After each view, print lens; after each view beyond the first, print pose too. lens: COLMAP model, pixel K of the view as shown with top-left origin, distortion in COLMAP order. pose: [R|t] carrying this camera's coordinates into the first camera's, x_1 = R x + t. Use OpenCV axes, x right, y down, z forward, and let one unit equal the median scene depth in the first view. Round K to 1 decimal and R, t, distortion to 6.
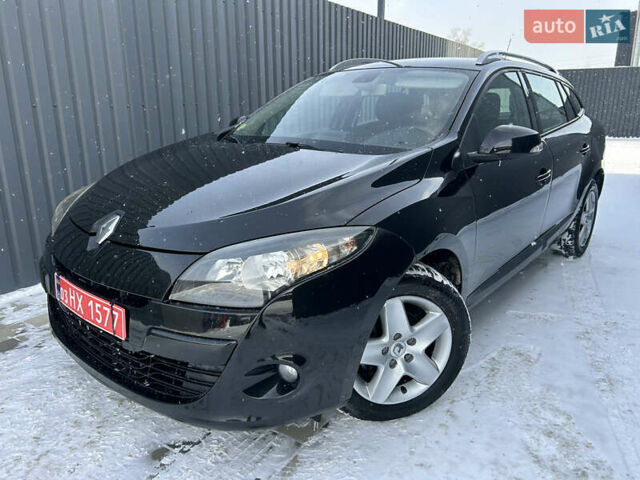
lens RADIAL K [[477.1, 0, 321.1], [0, 477.1, 239.7], [0, 0, 1]] dist [0.039724, -0.045068]
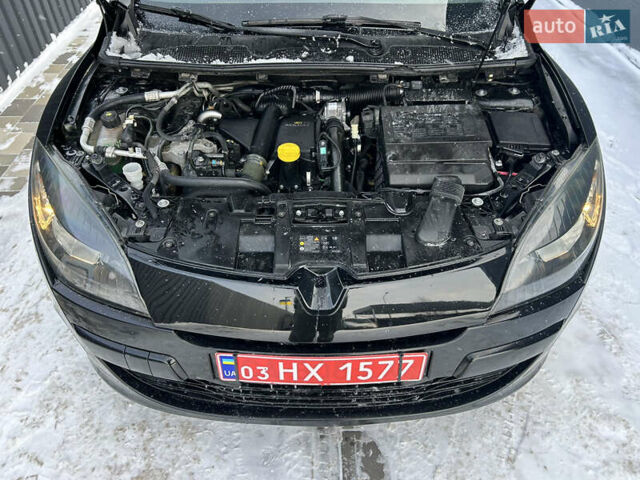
lens RADIAL K [[477.1, 0, 328.8], [0, 477.1, 240.0], [0, 0, 1]] dist [0.039724, -0.045068]
pose [[0.756938, -0.449572, 0.474267, -0.705150], [0.172908, 0.837668, 0.518088, -0.373404], [-0.630197, -0.310156, 0.711798, 0.531401]]
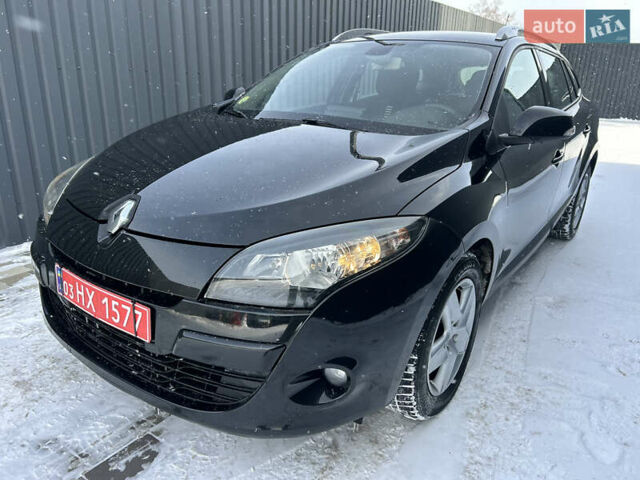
lens RADIAL K [[477.1, 0, 322.3], [0, 477.1, 239.1], [0, 0, 1]] dist [0.039724, -0.045068]
pose [[0.996558, 0.000544, 0.082897, -0.143806], [-0.005093, 0.998491, 0.054679, -0.029273], [-0.082742, -0.054913, 0.995057, 0.084418]]
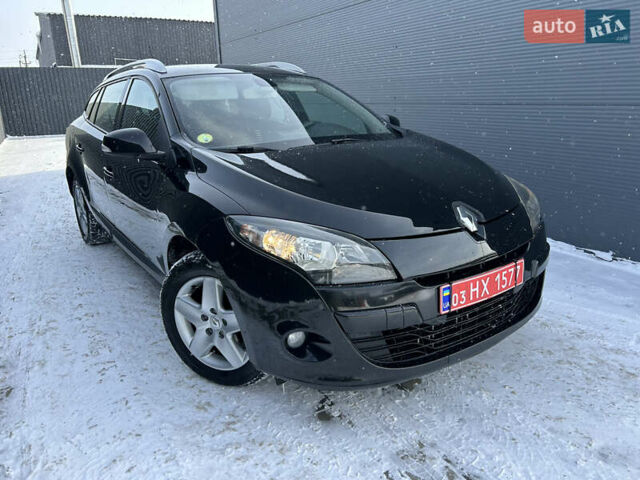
lens RADIAL K [[477.1, 0, 318.9], [0, 477.1, 241.9], [0, 0, 1]] dist [0.039724, -0.045068]
pose [[0.253910, -0.291386, 0.922293, -1.536600], [0.288430, 0.932969, 0.215354, -0.302971], [-0.923221, 0.211336, 0.320935, 0.945424]]
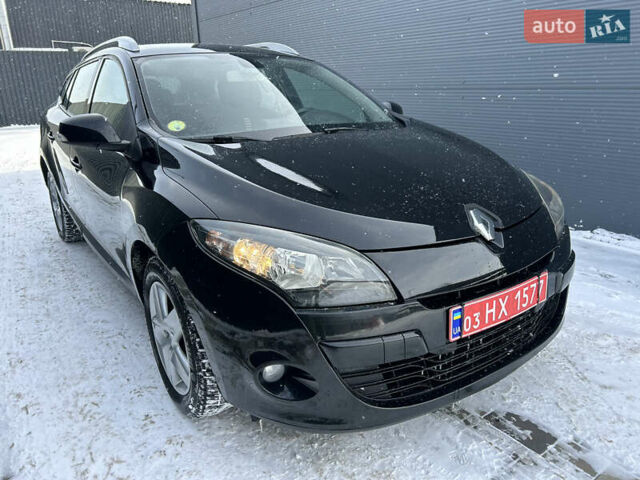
lens RADIAL K [[477.1, 0, 321.9], [0, 477.1, 240.3], [0, 0, 1]] dist [0.039724, -0.045068]
pose [[0.254836, -0.304507, 0.917788, -1.351263], [0.281988, 0.931272, 0.230683, -0.287944], [-0.924955, 0.200019, 0.323189, 0.965906]]
